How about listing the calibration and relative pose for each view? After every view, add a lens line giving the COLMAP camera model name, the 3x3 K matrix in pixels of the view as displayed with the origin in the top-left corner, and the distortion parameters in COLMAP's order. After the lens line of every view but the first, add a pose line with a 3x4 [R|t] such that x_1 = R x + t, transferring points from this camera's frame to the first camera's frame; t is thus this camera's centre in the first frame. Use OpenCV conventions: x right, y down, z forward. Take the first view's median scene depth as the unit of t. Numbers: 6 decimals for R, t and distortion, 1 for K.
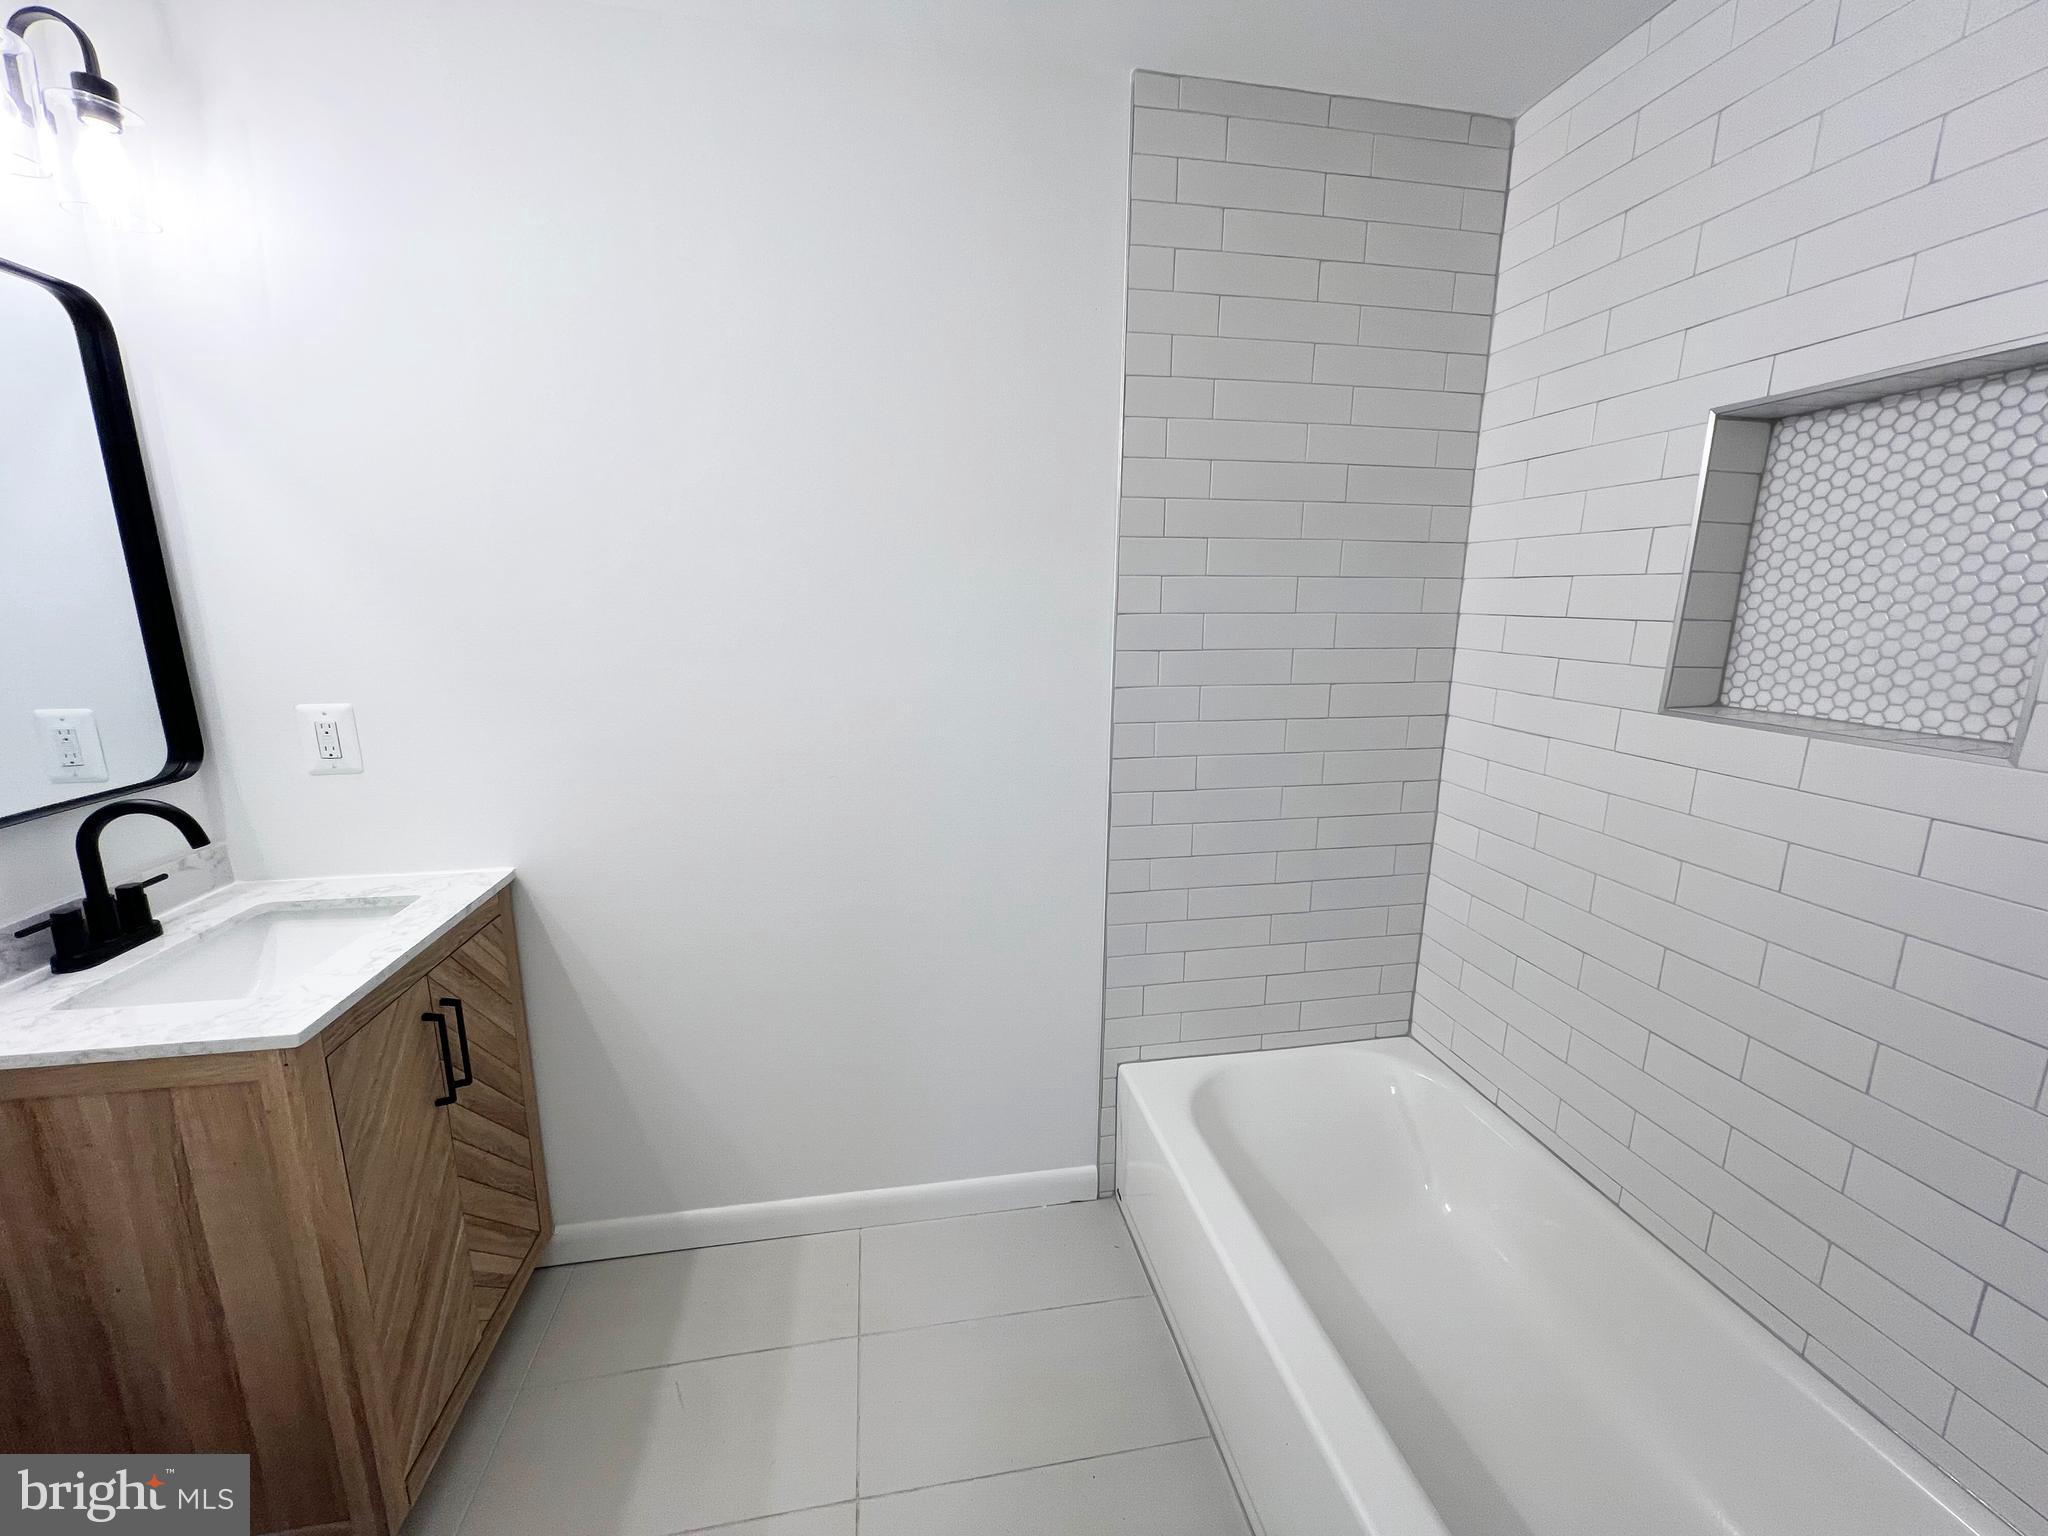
lens RADIAL K [[819.3, 0, 1024.0], [0, 819.3, 770.4], [0, 0, 1]] dist [-0.001096, 0.000154]
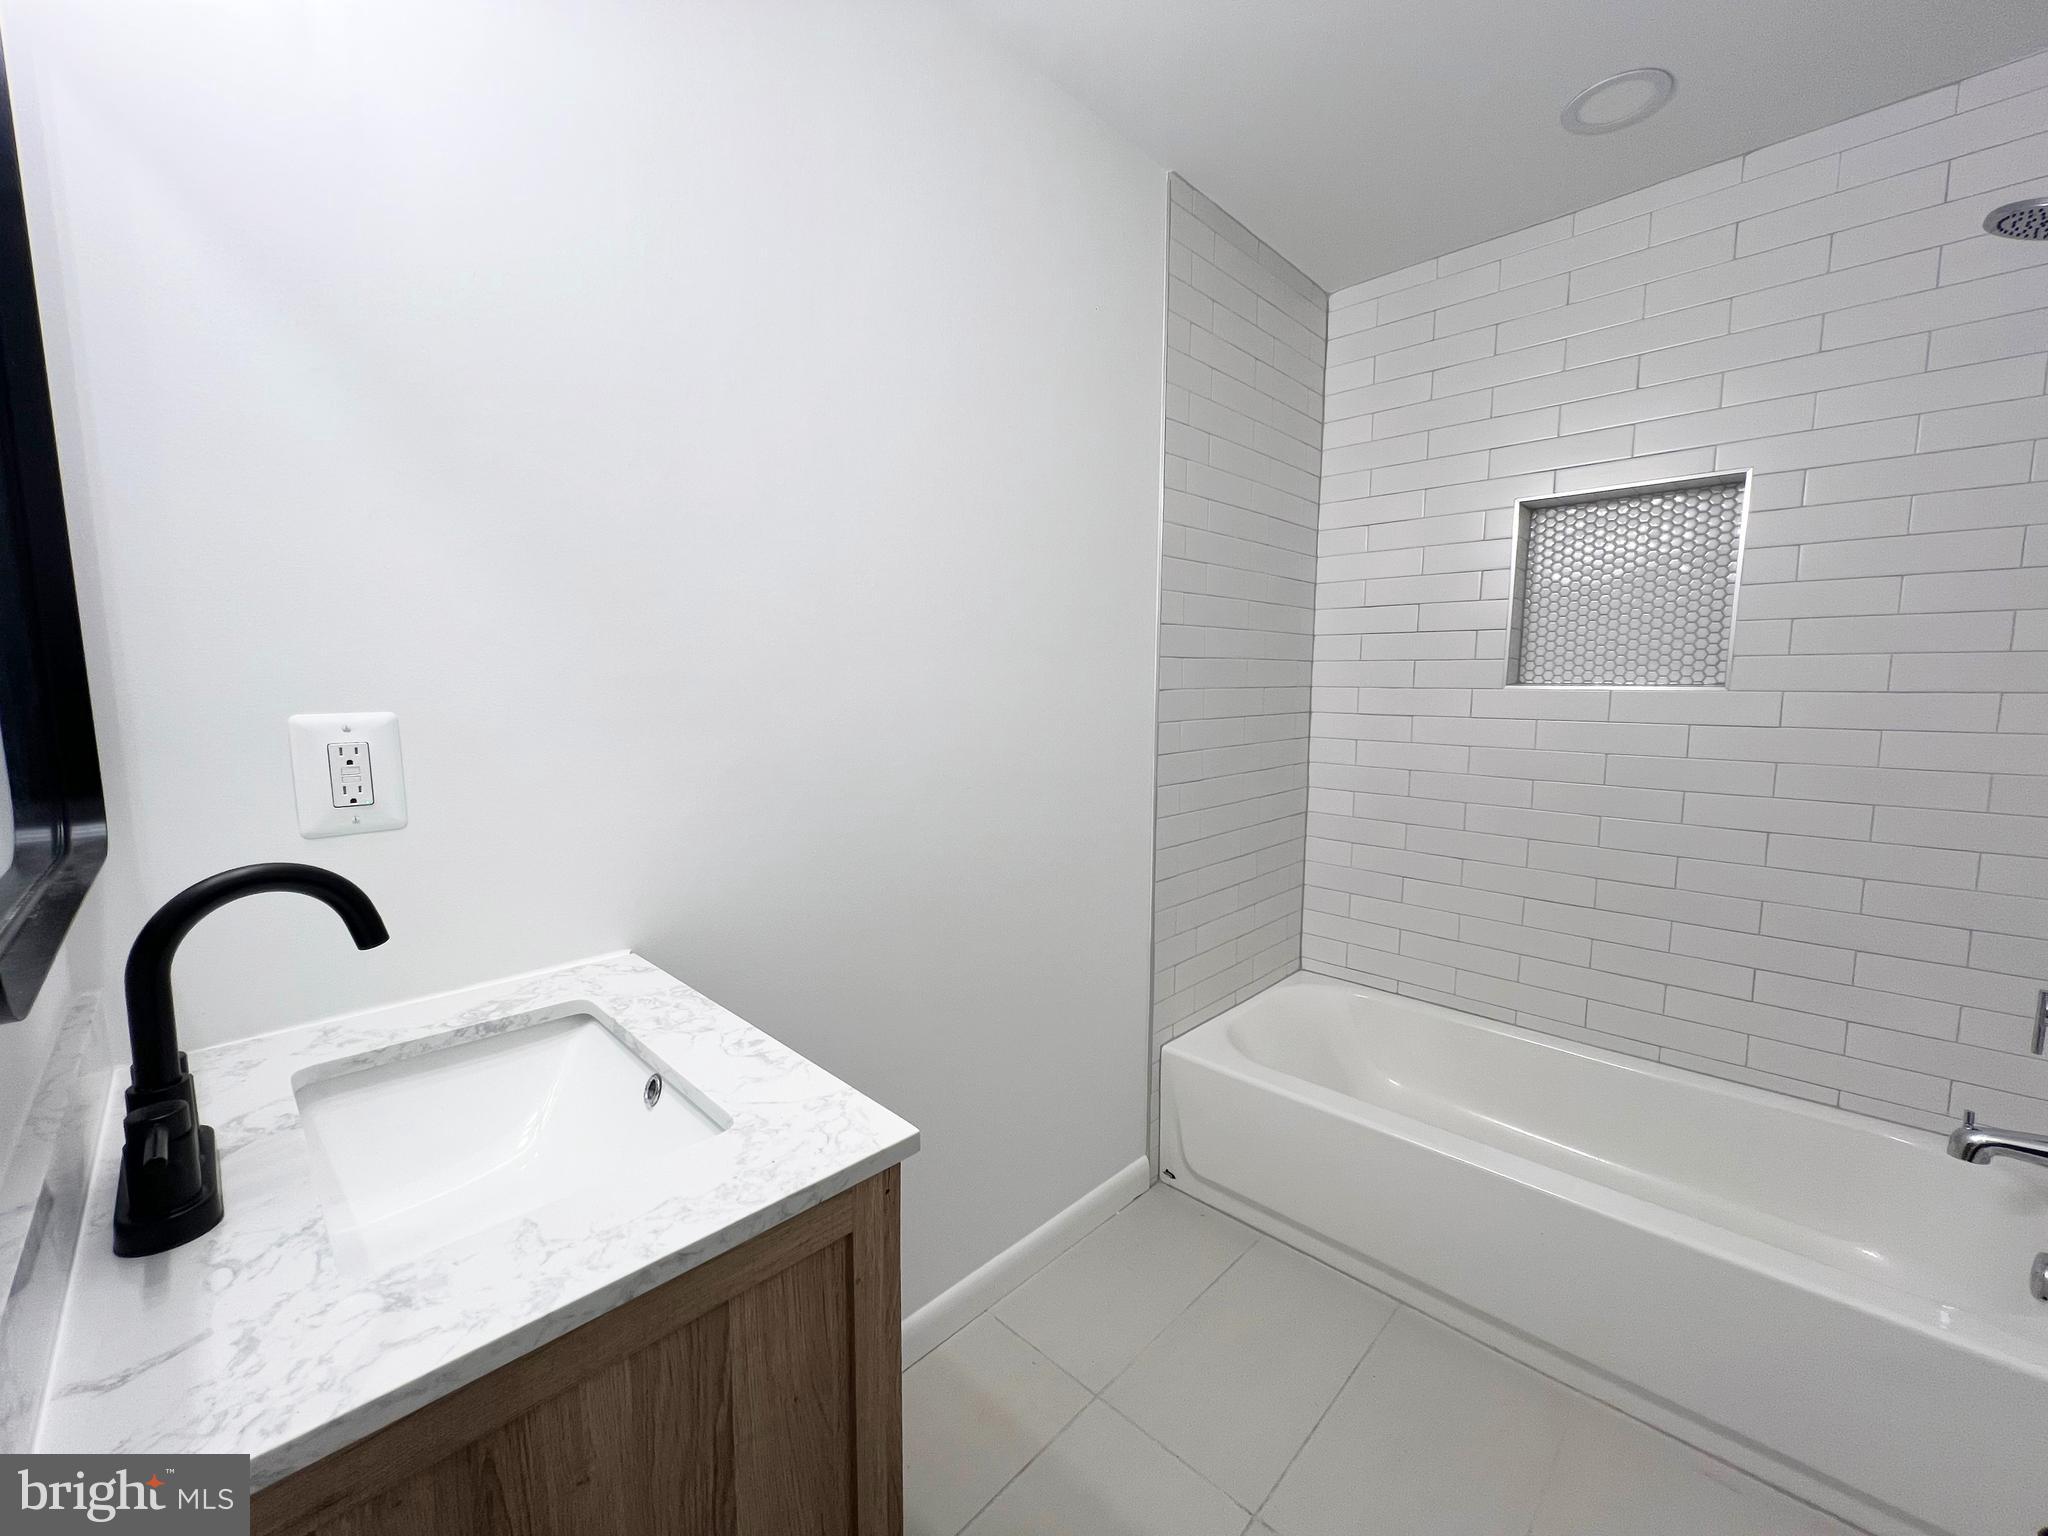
lens RADIAL K [[819.3, 0, 1024.0], [0, 819.3, 770.4], [0, 0, 1]] dist [-0.001096, 0.000154]
pose [[0.814067, -0.070541, 0.576471, -0.796909], [0.124306, 0.990757, -0.054303, 0.051413], [-0.567312, 0.115865, 0.815311, 0.249736]]
